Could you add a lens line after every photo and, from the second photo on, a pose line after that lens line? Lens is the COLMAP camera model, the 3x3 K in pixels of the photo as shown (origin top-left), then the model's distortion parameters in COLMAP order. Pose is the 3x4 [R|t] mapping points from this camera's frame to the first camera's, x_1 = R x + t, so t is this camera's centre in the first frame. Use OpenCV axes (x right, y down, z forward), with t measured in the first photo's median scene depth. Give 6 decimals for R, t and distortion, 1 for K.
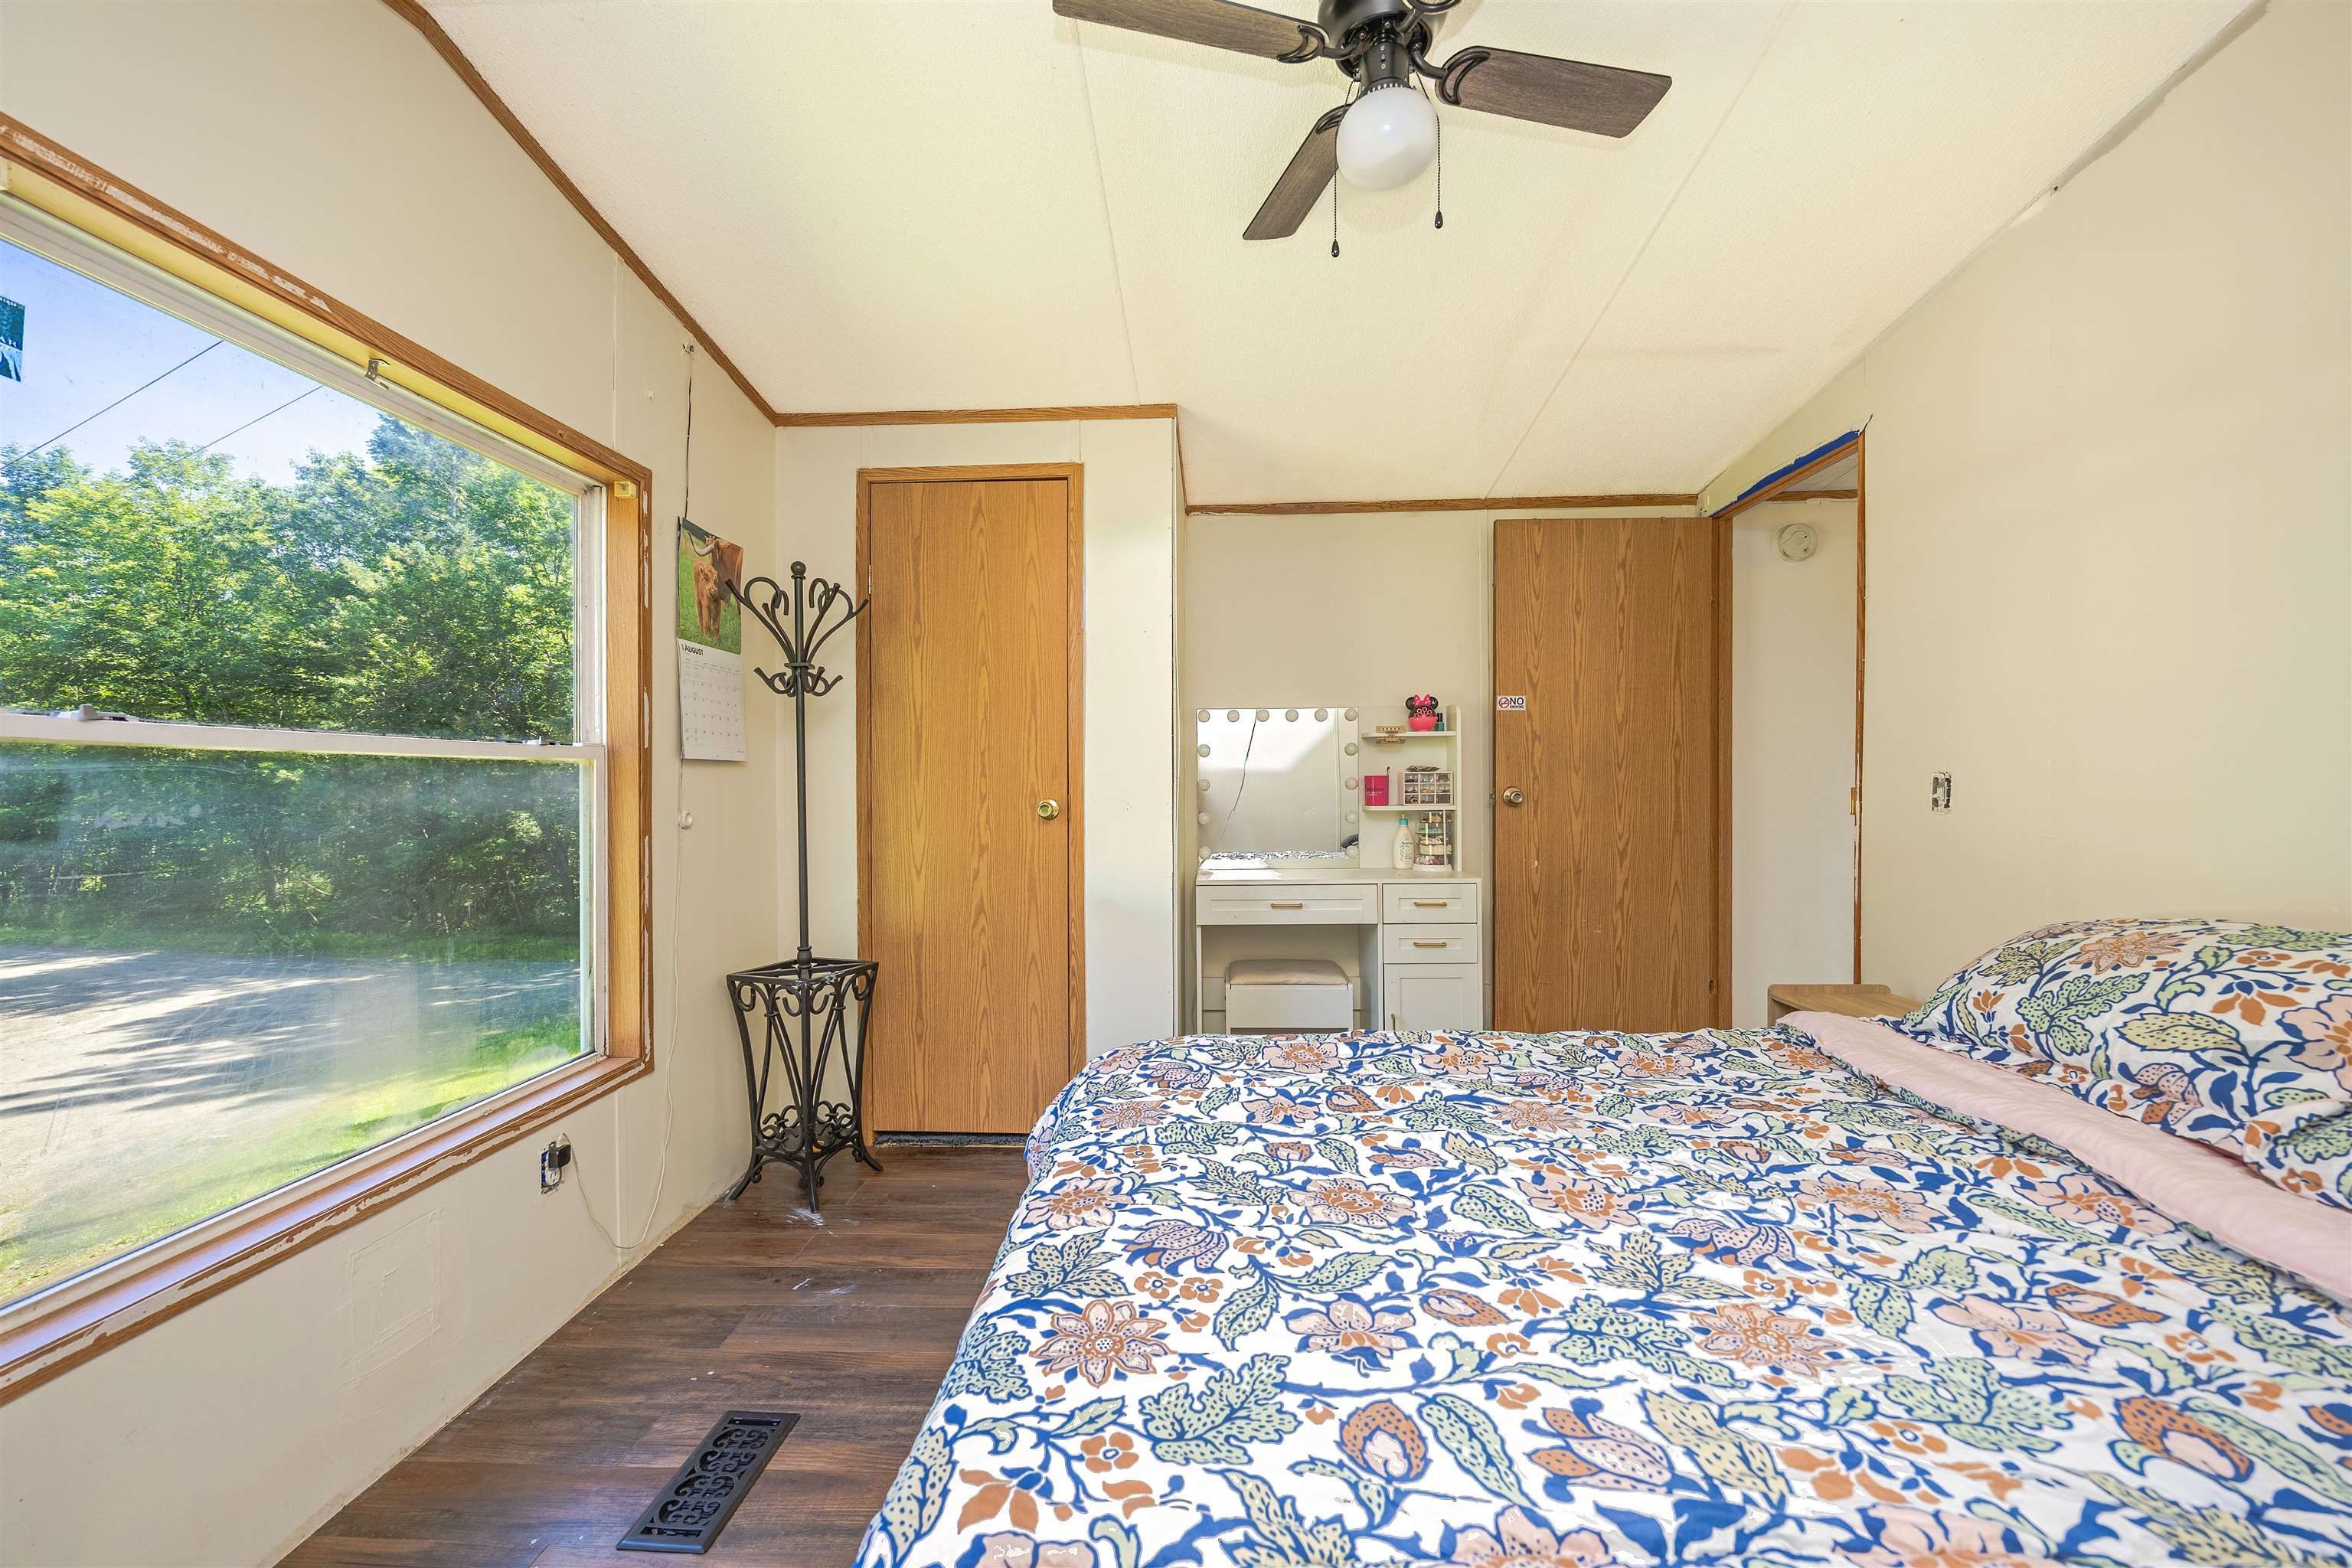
lens RADIAL K [[914.7, 0, 1174.5], [0, 914.7, 782.1], [0, 0, 1]] dist [0.001274, 0.000081]
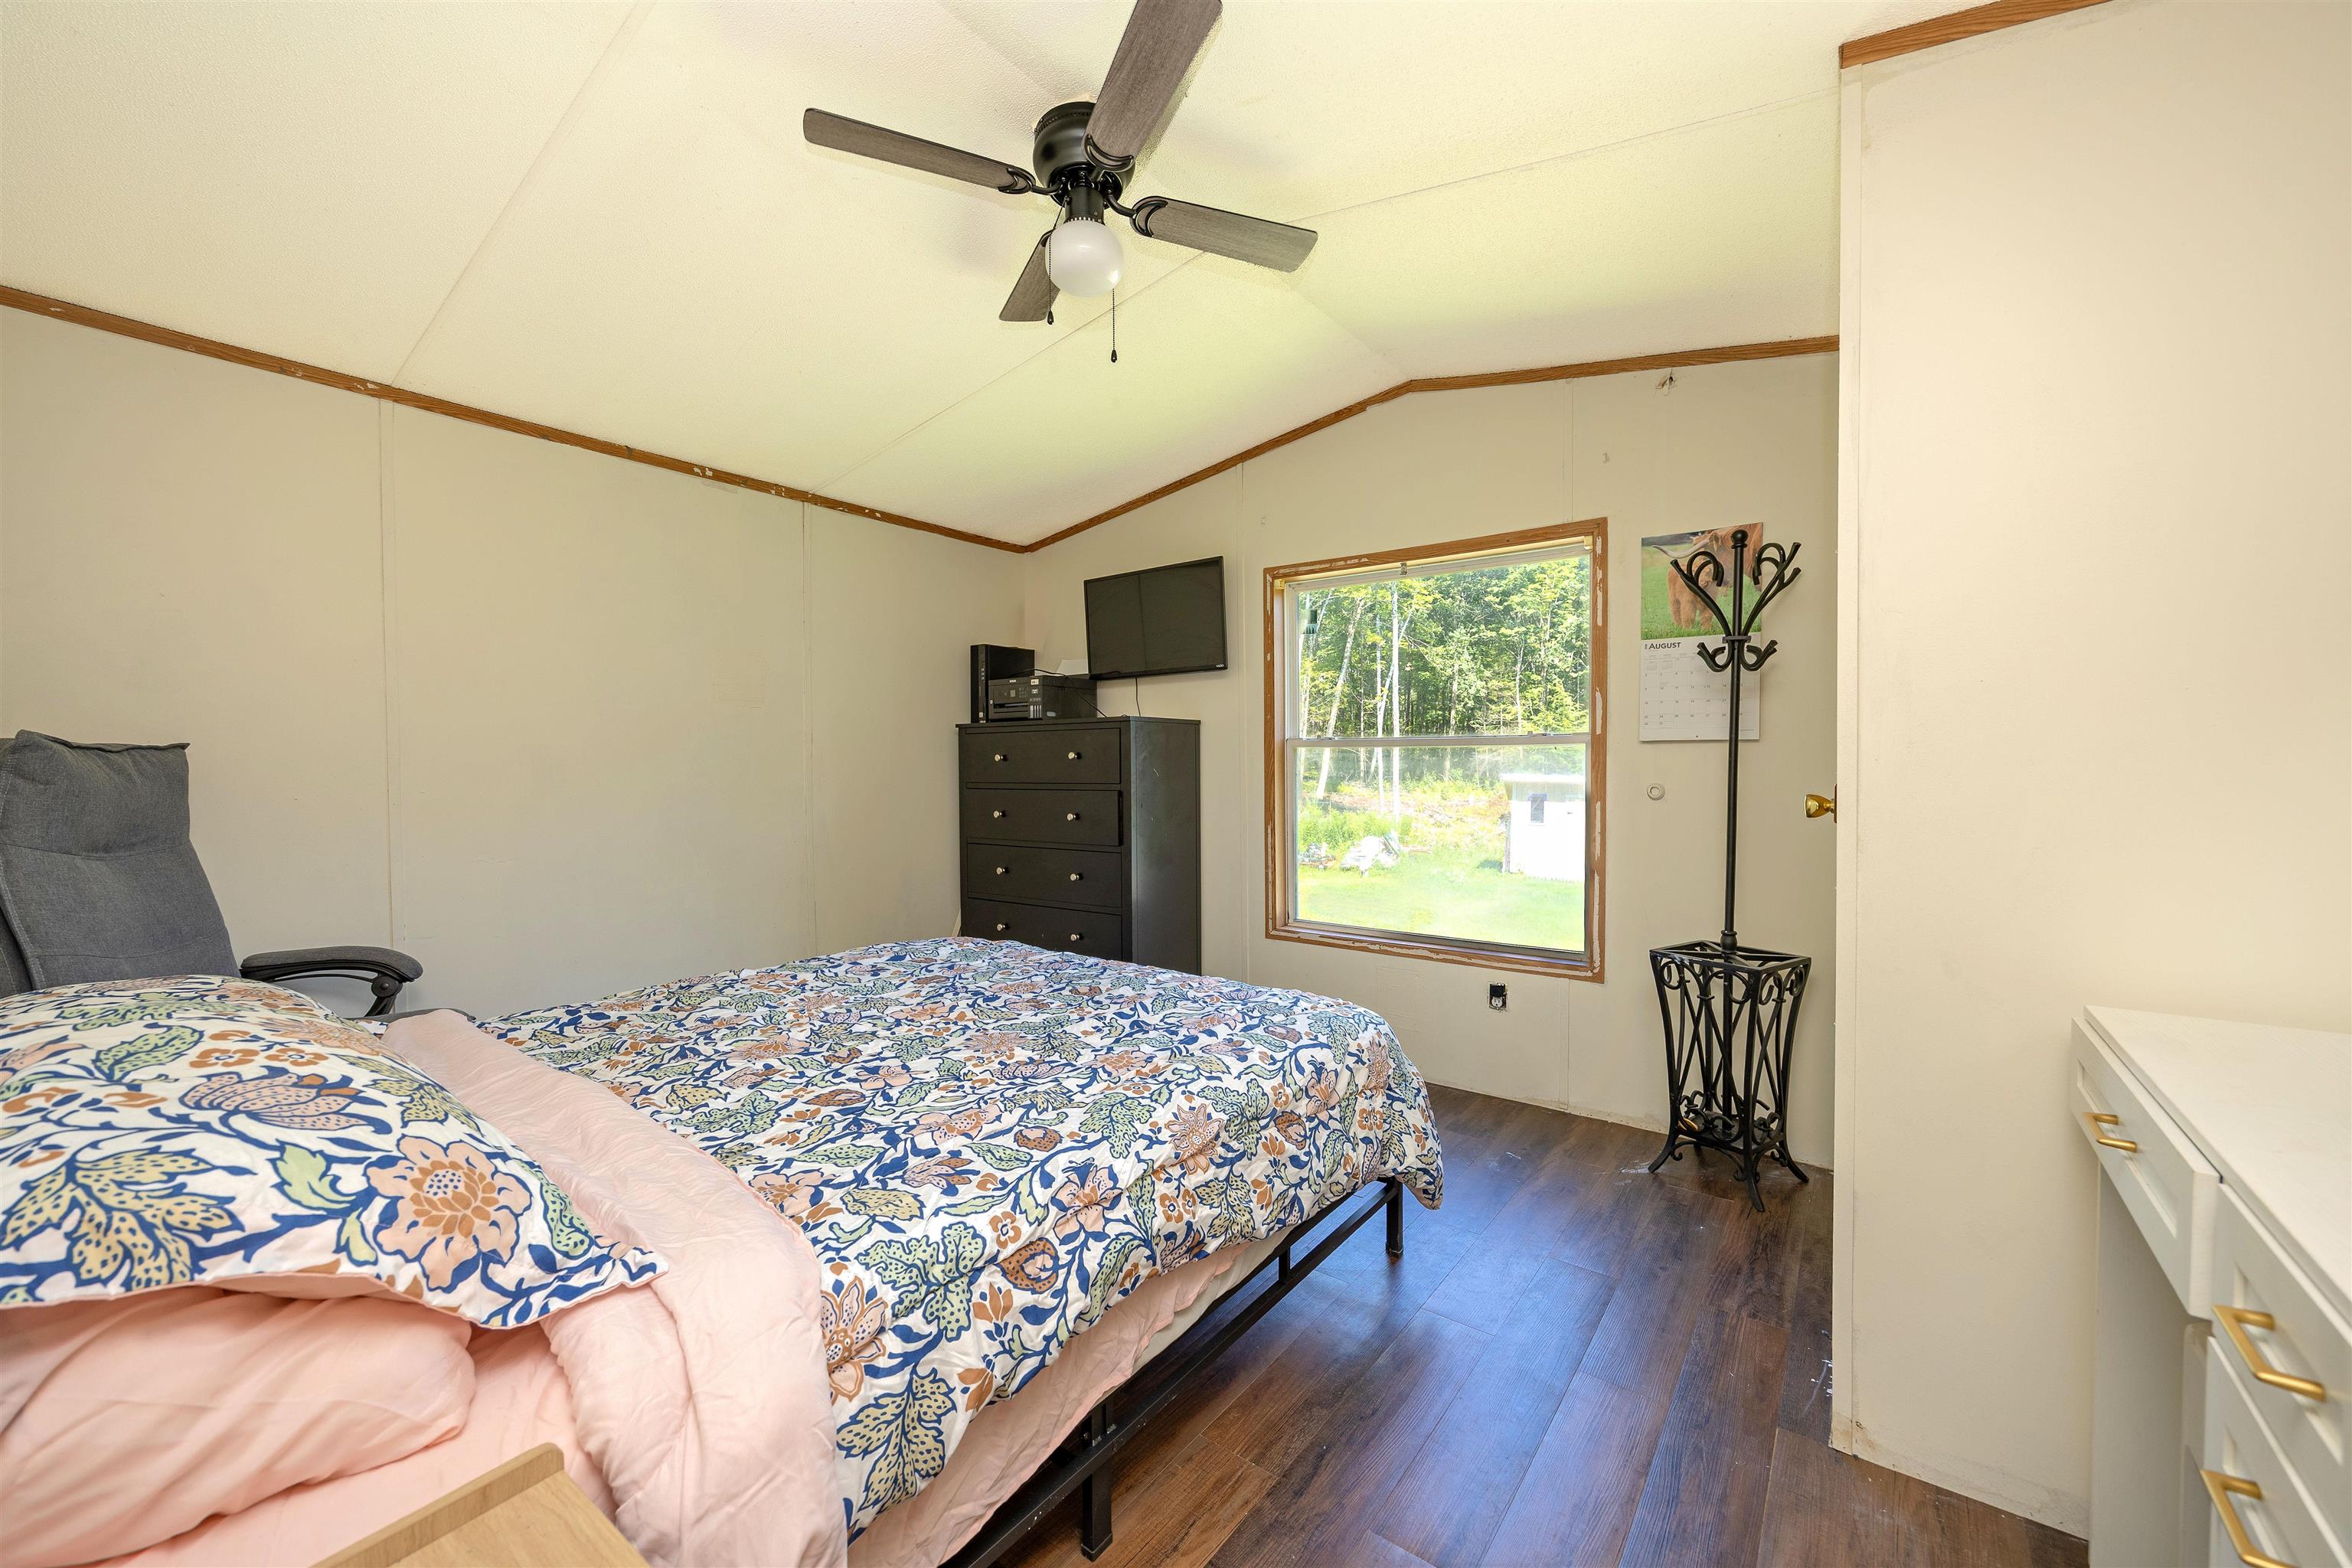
lens RADIAL K [[914.7, 0, 1177.6], [0, 914.7, 783.4], [0, 0, 1]] dist [0.001274, 0.000081]
pose [[-0.569189, 0.028107, -0.821726, 0.830425], [0.005203, 0.999519, 0.030584, -0.009920], [0.822190, 0.013133, -0.569061, 1.233899]]
